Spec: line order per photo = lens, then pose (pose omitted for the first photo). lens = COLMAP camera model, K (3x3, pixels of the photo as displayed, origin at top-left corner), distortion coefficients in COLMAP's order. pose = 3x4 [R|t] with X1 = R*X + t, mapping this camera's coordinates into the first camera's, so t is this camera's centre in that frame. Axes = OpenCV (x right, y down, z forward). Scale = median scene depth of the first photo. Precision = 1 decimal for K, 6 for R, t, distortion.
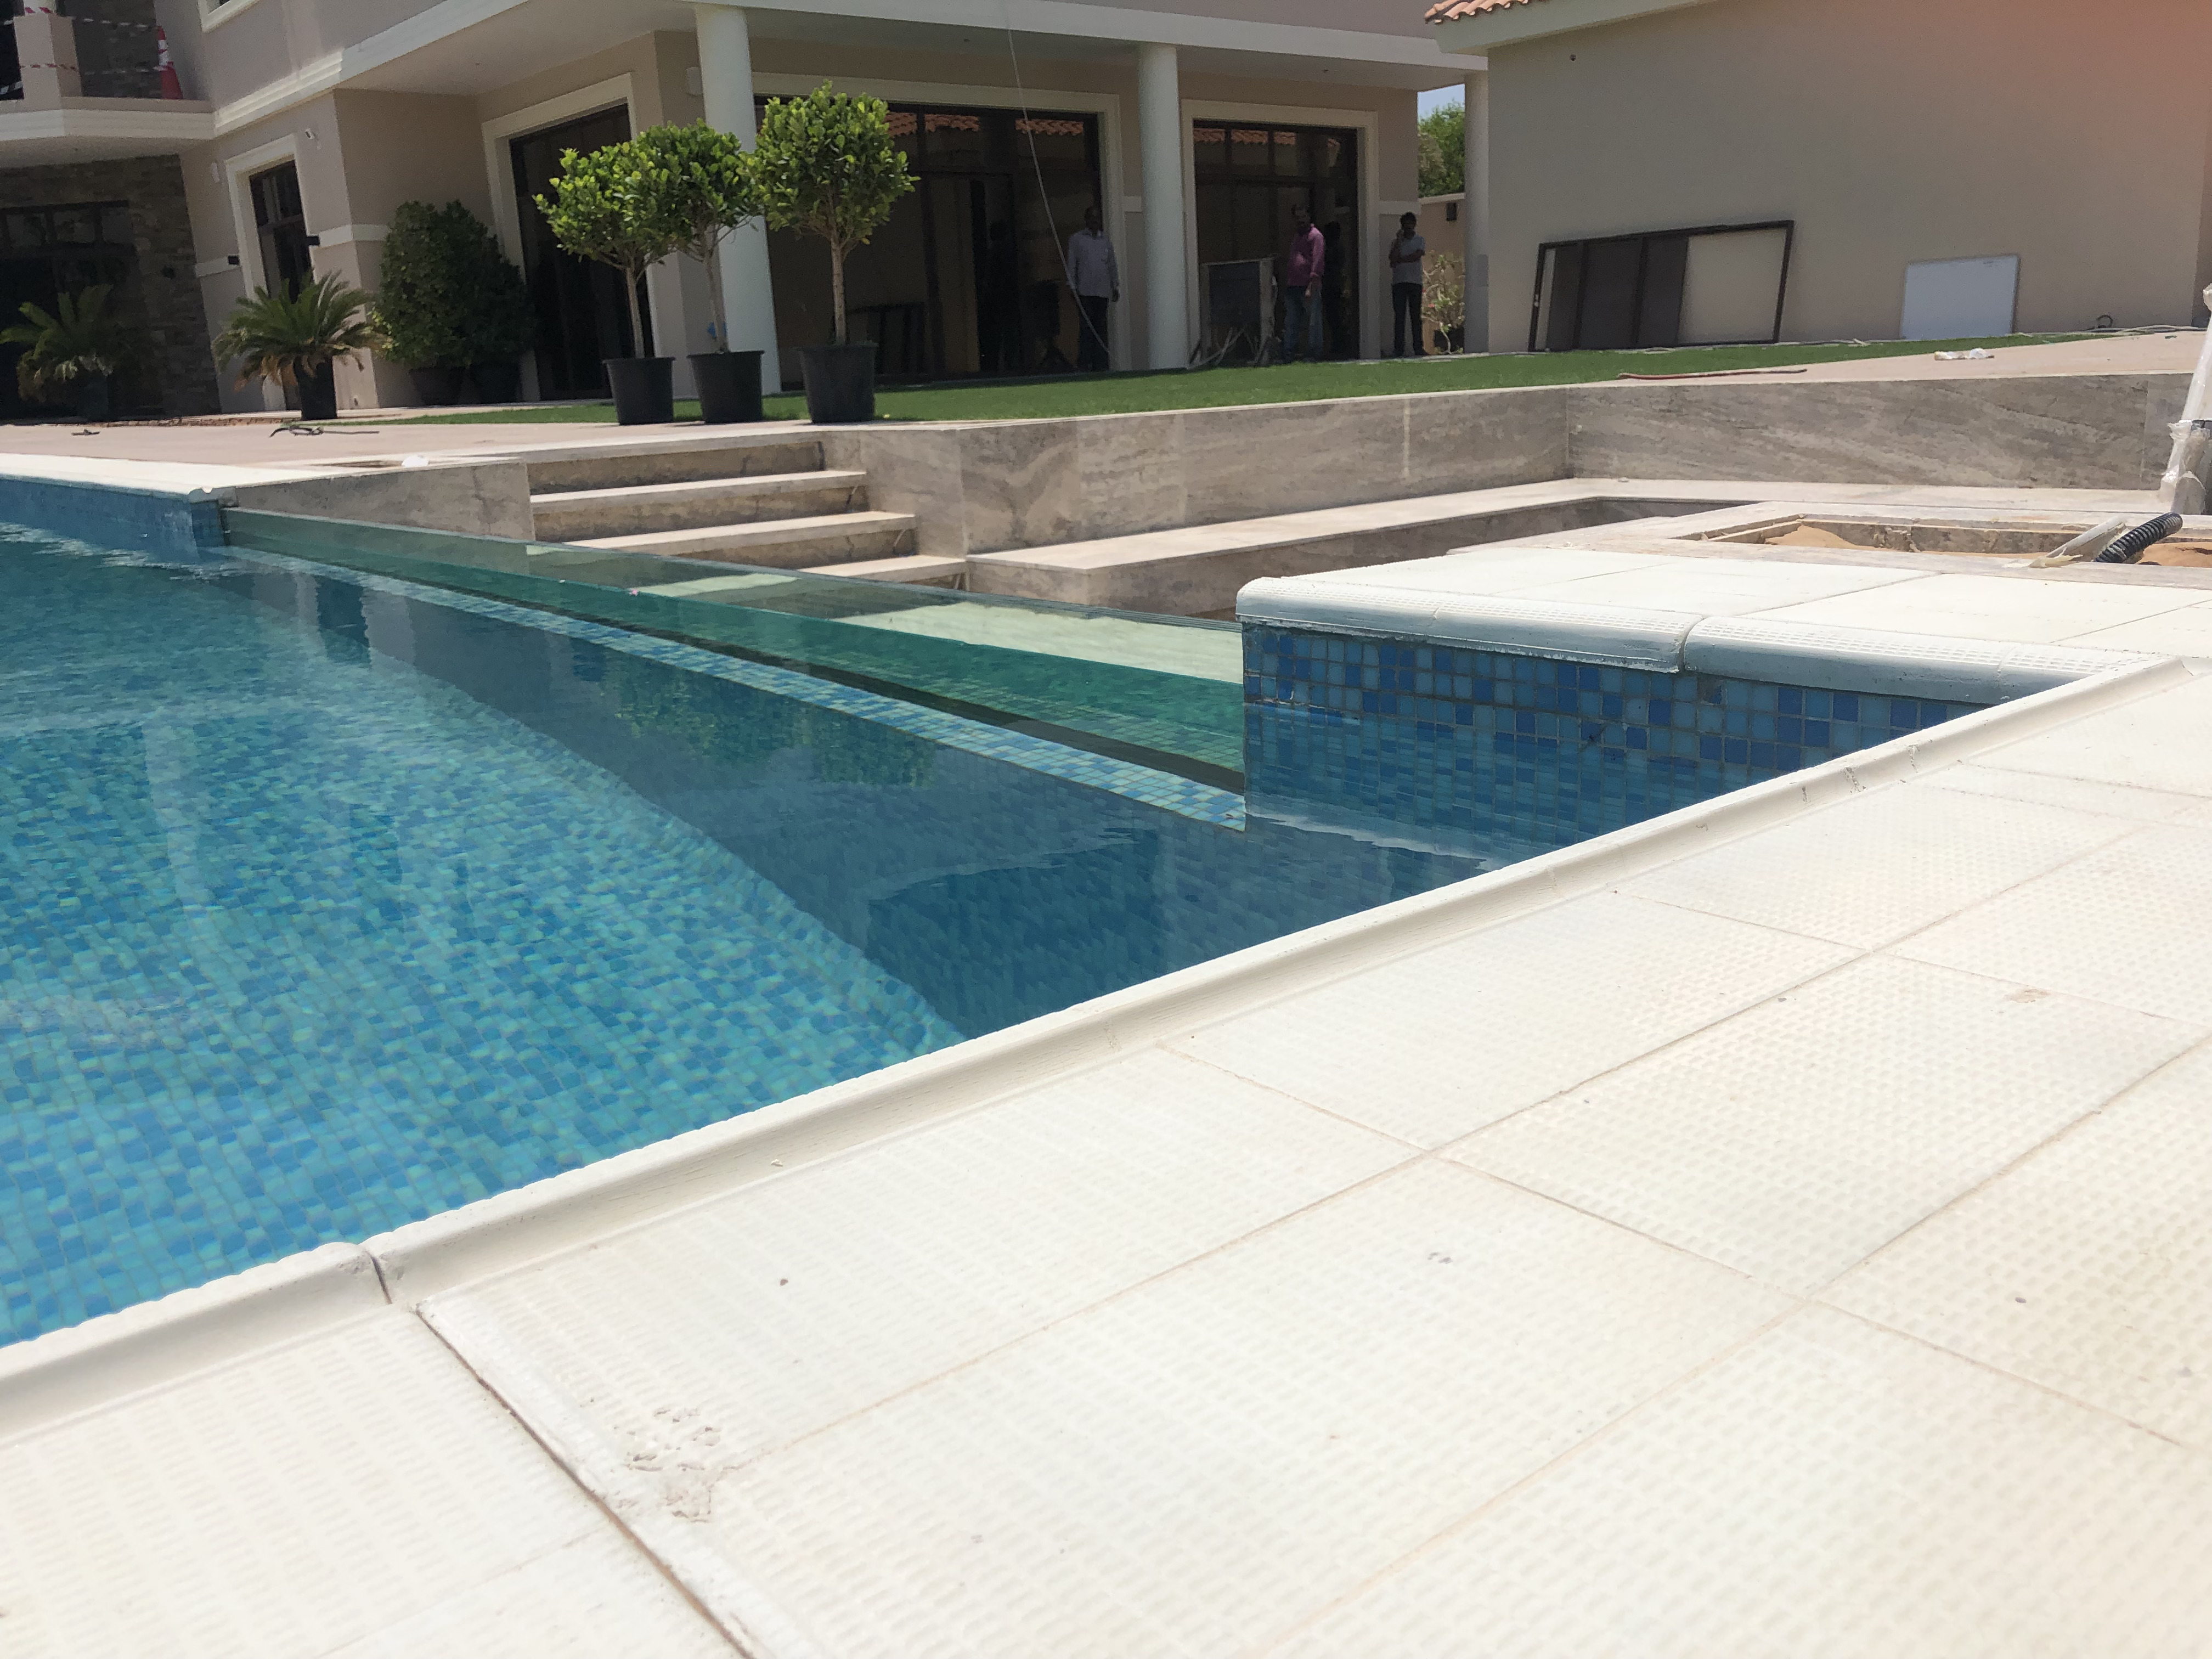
lens RADIAL K [[1807.8, 0, 1106.0], [0, 1807.8, 829.5], [0, 0, 1]] dist [0.004387, 0.004818]
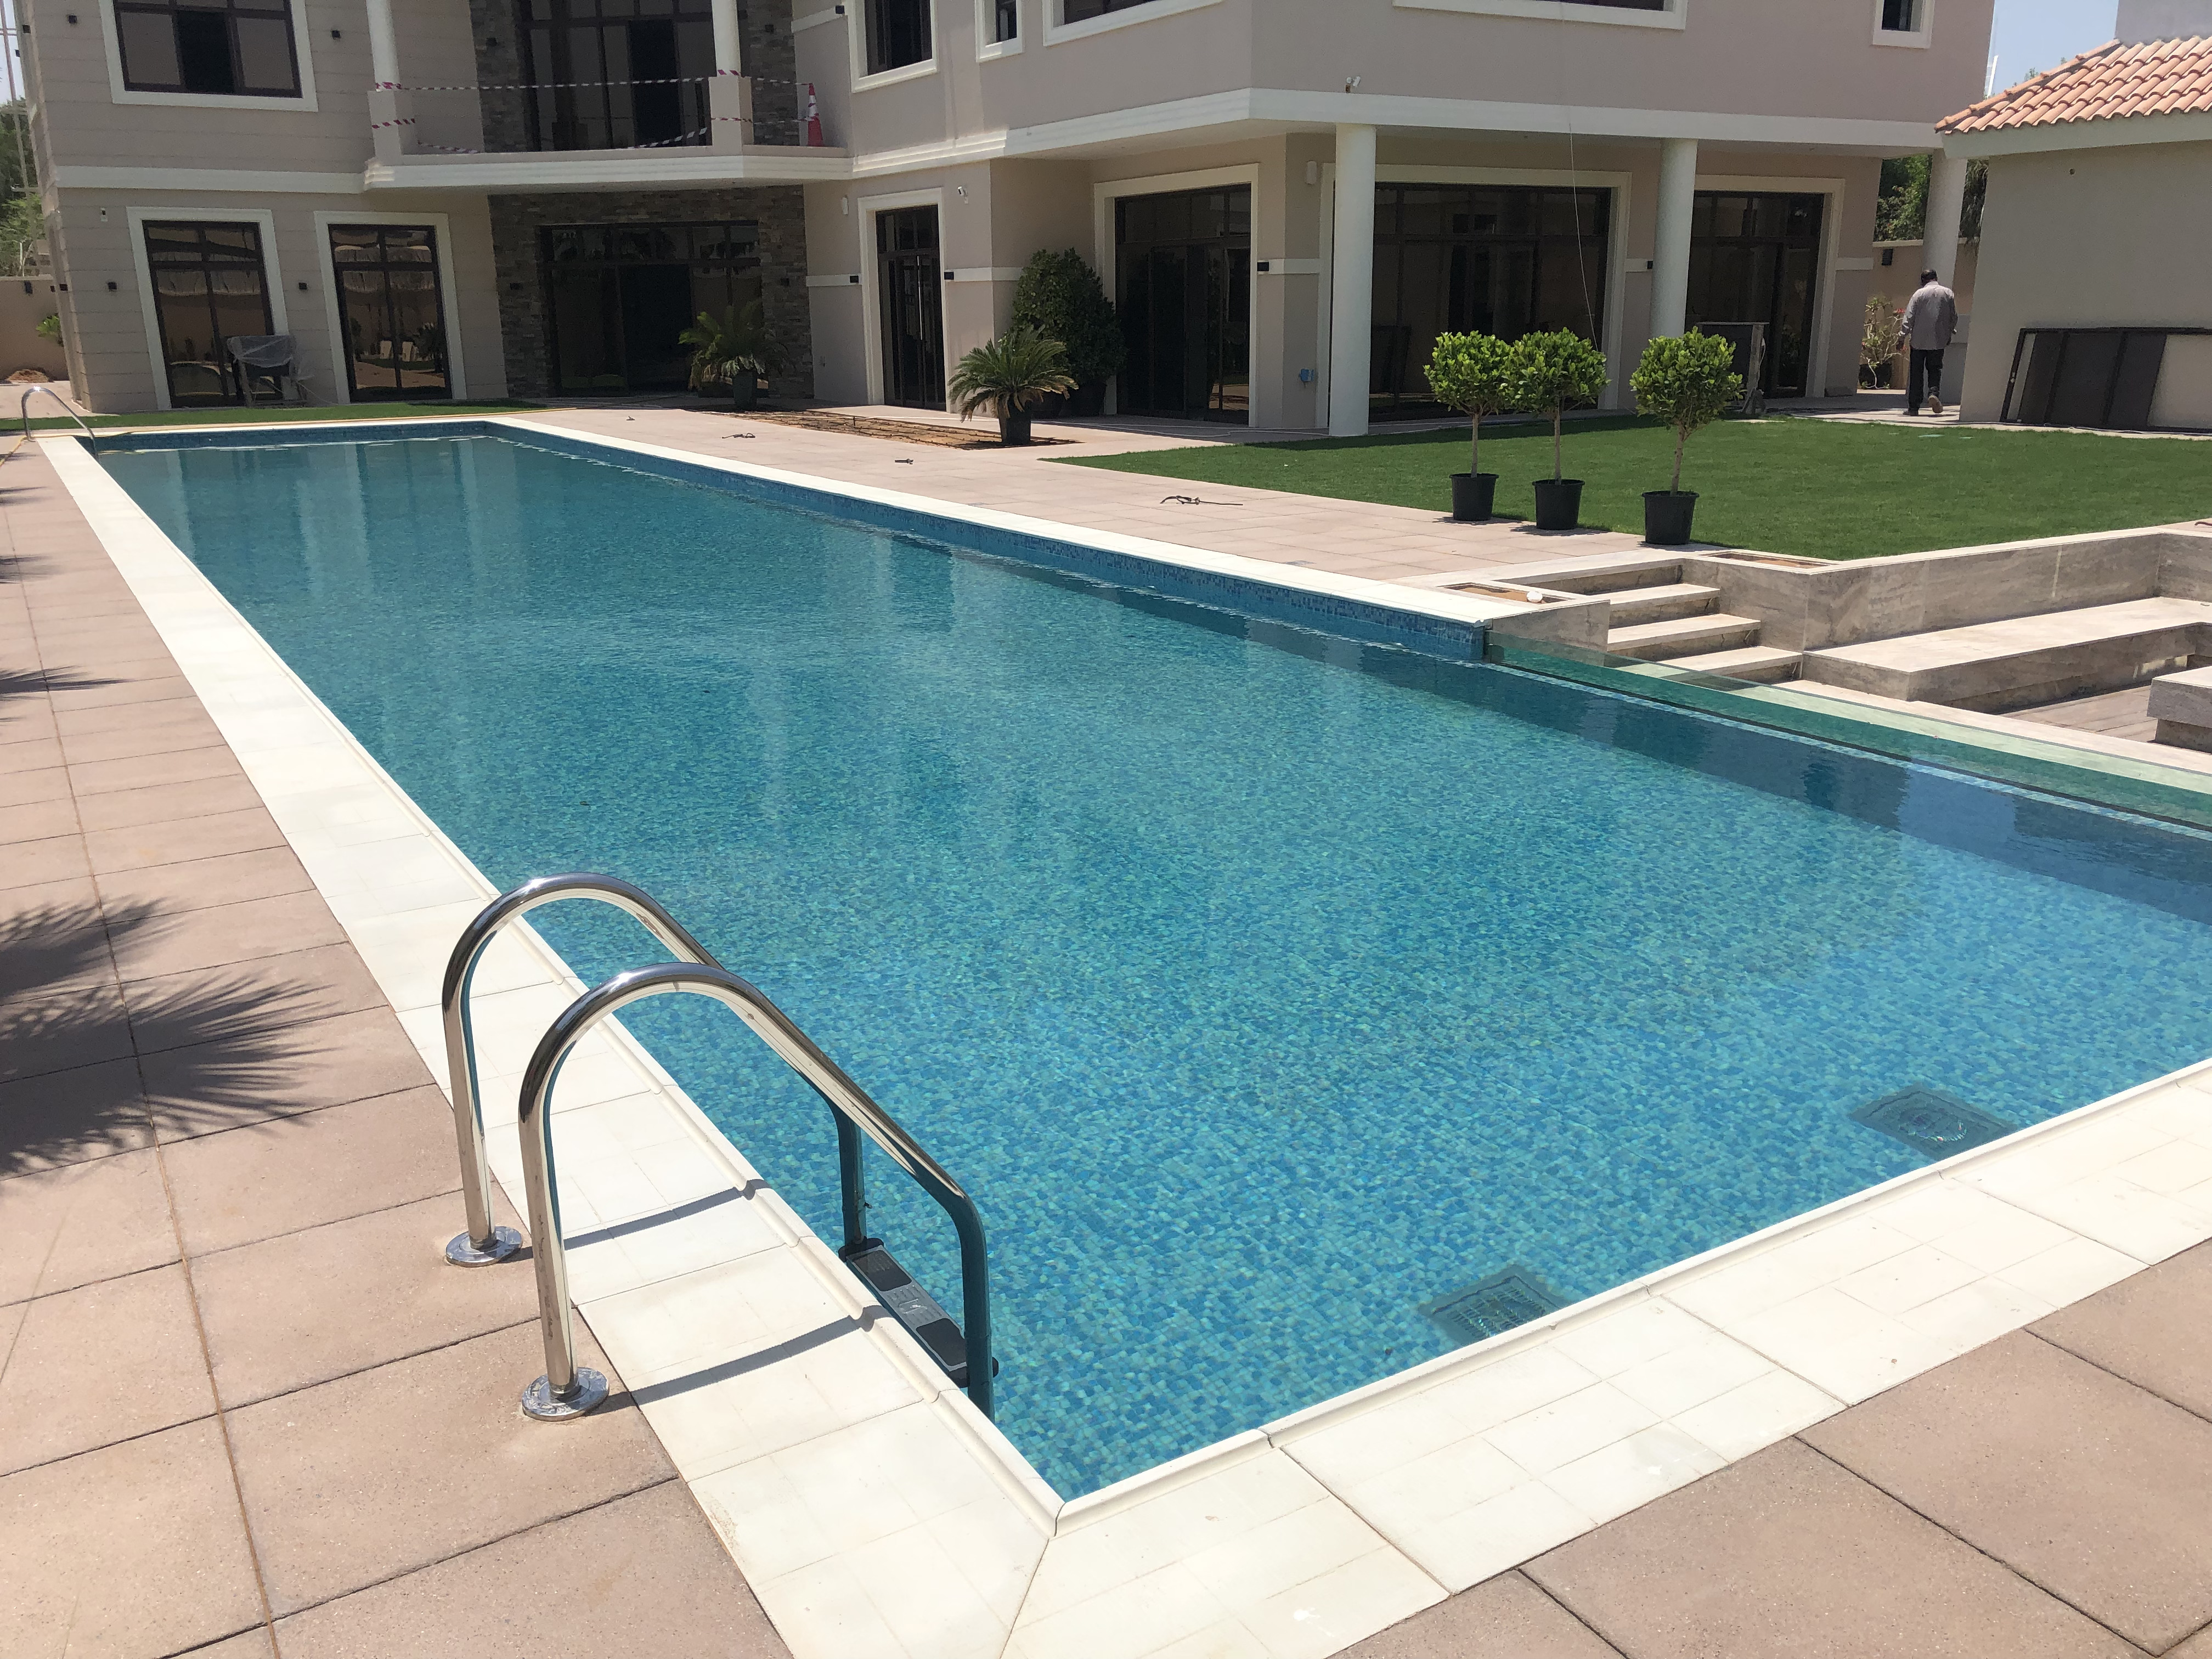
lens RADIAL K [[1757.3, 0, 1100.0], [0, 1757.3, 865.2], [0, 0, 1]] dist [0.021791, -0.006313]
pose [[0.988058, 0.076150, -0.133950, -0.182189], [-0.068415, 0.995763, 0.061439, -0.005235], [0.138061, -0.051541, 0.989082, -0.255965]]
